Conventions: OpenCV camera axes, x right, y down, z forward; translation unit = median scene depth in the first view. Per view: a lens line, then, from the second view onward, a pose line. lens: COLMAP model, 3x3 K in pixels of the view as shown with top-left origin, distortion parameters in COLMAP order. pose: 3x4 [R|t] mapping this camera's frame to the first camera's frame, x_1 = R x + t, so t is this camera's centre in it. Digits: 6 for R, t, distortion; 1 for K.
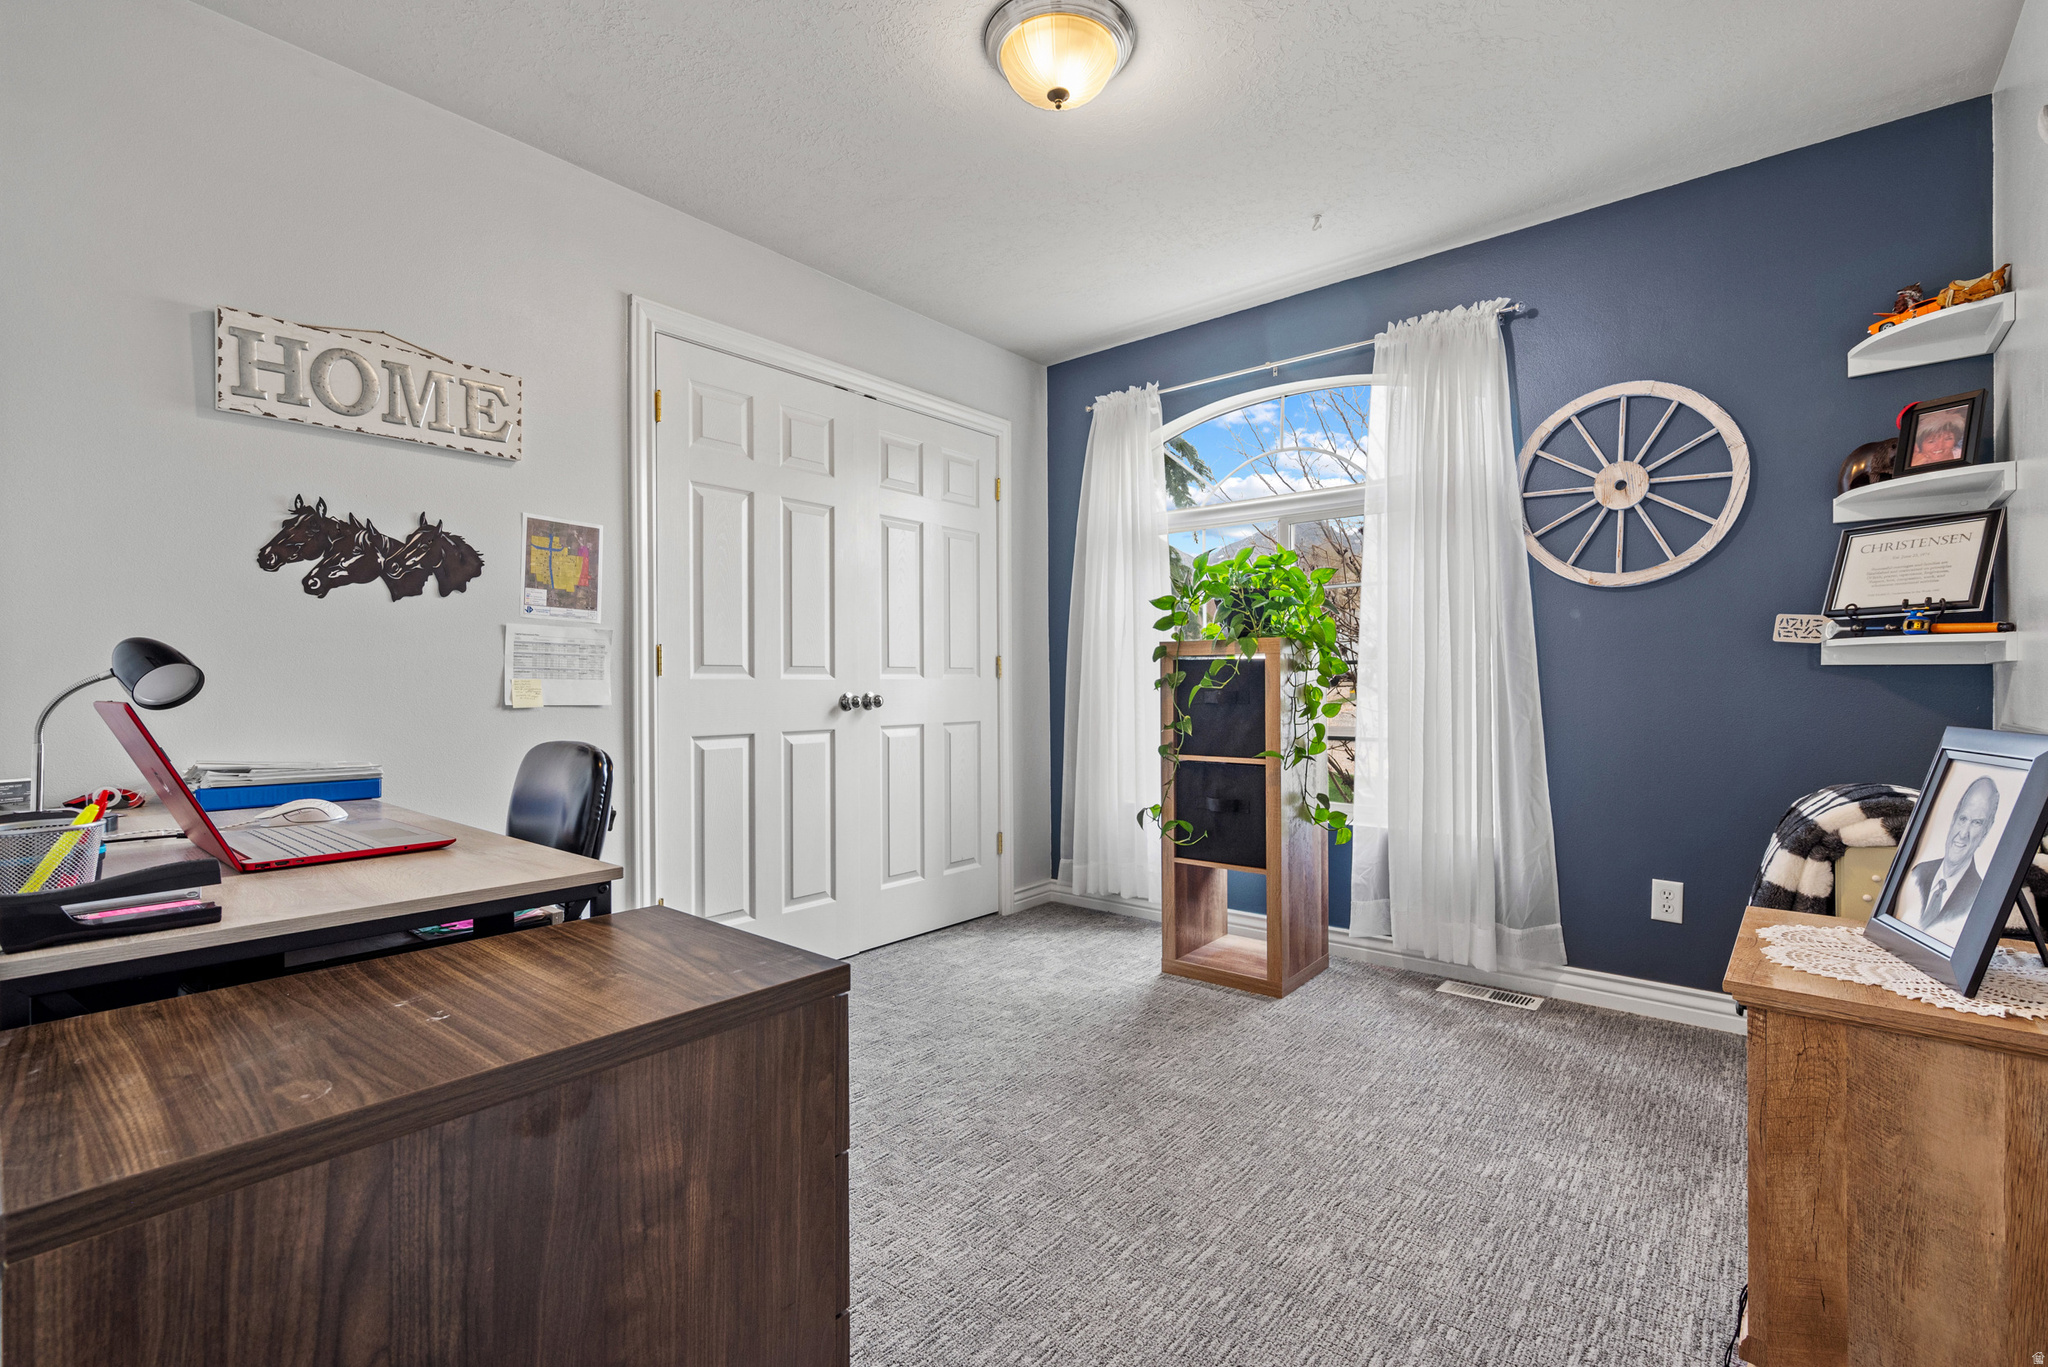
lens RADIAL K [[931.4, 0, 1015.1], [0, 931.4, 682.6], [0, 0, 1]] dist [-0.020188, 0.003780]
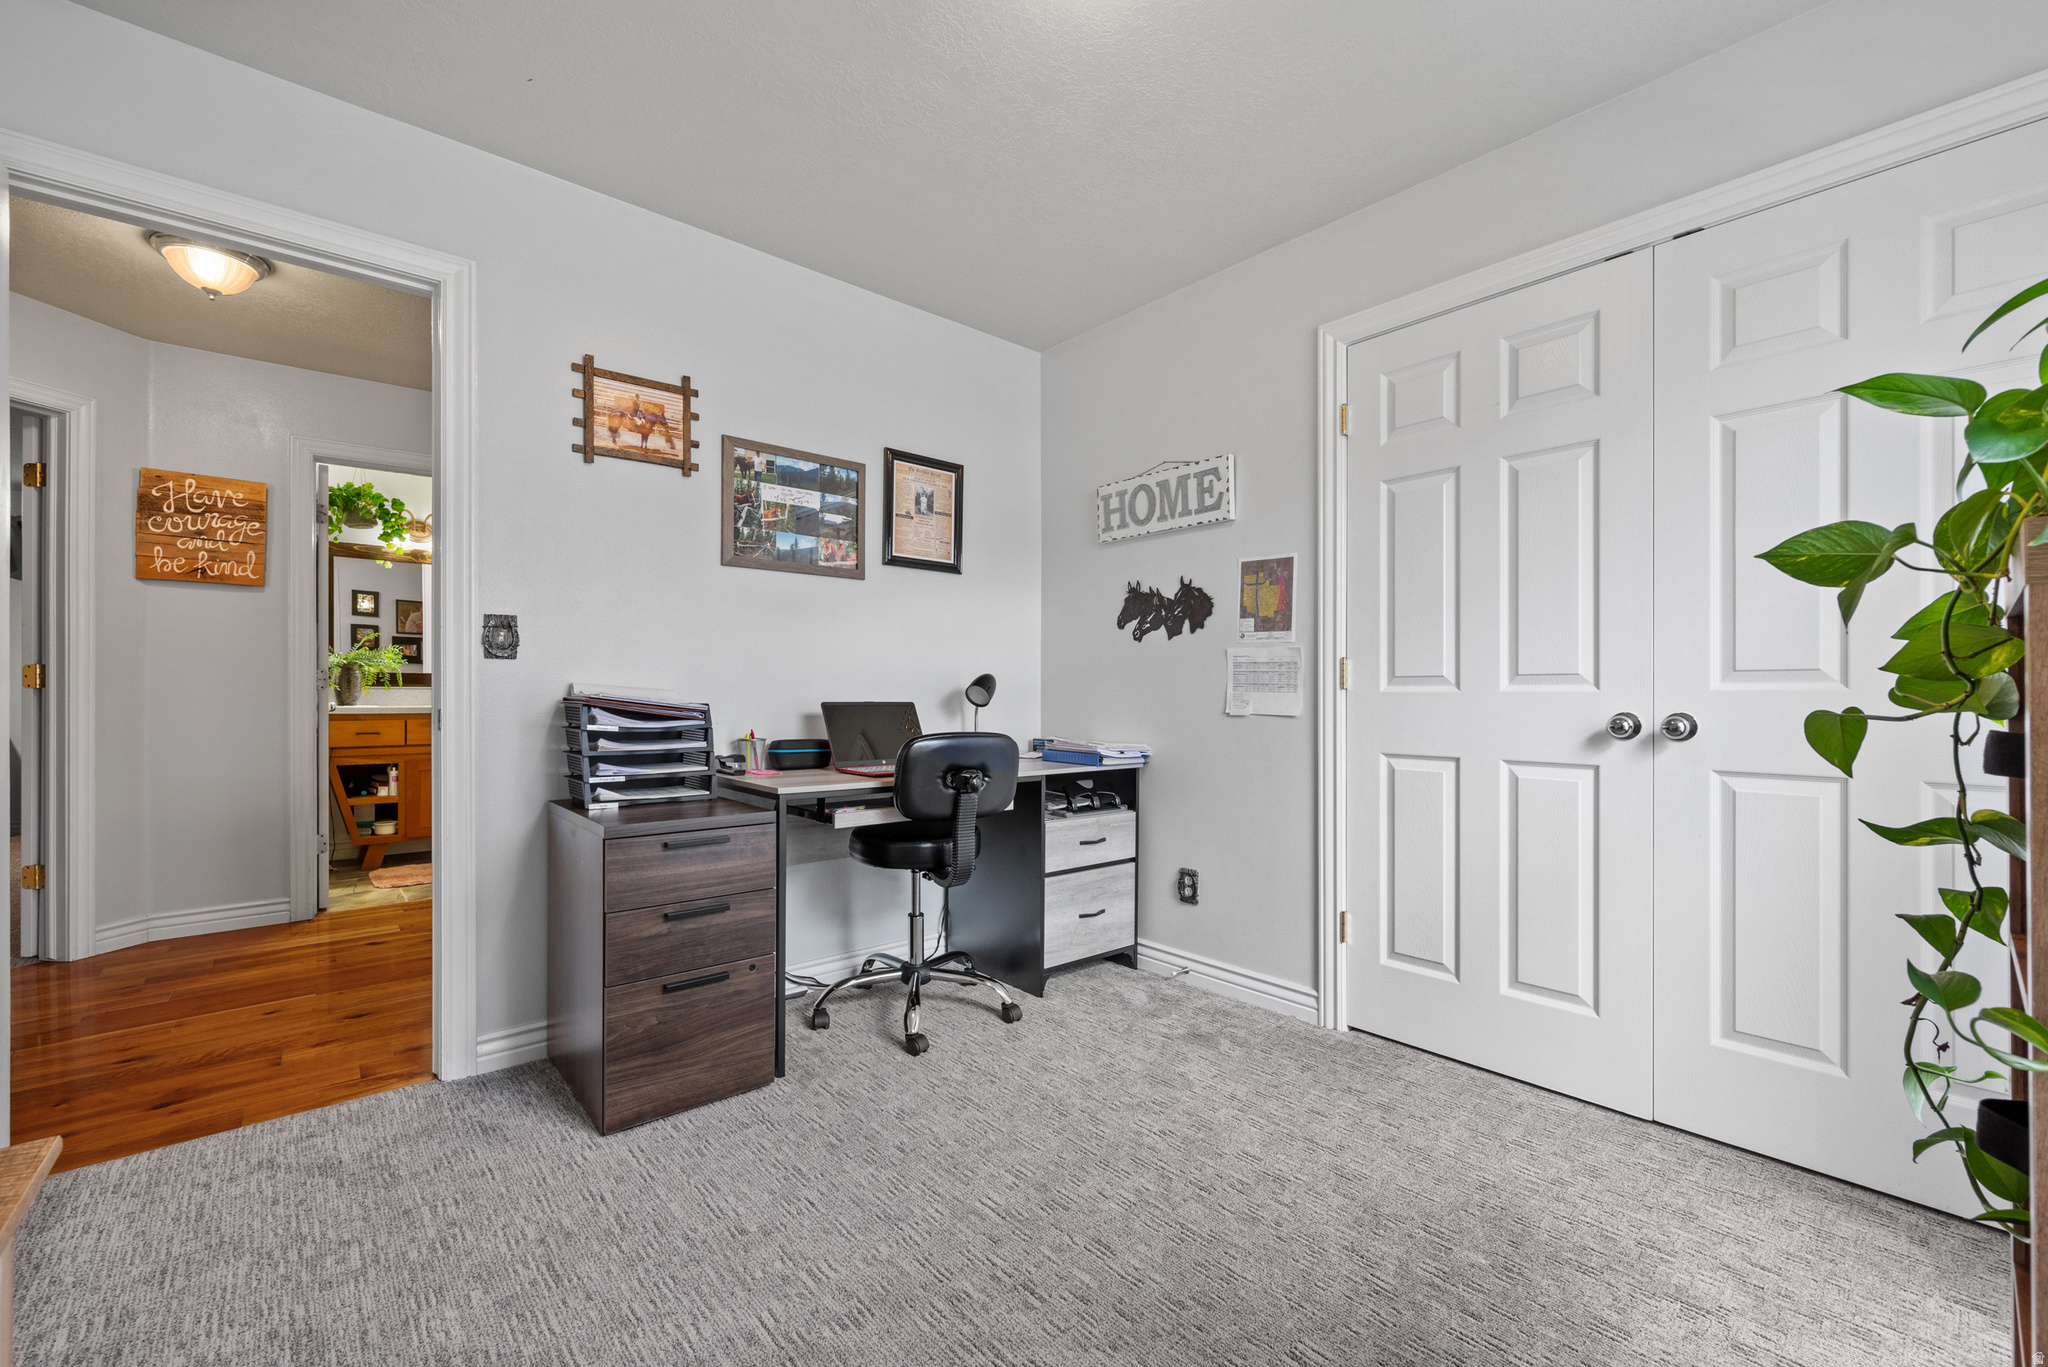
lens RADIAL K [[832.9, 0, 1016.3], [0, 832.9, 689.5], [0, 0, 1]] dist [-0.001501, -0.000068]
pose [[-0.165352, 0.001223, -0.986234, 0.648144], [0.002940, 0.999995, 0.000747, -0.009713], [0.986230, -0.002776, -0.165354, 0.921678]]
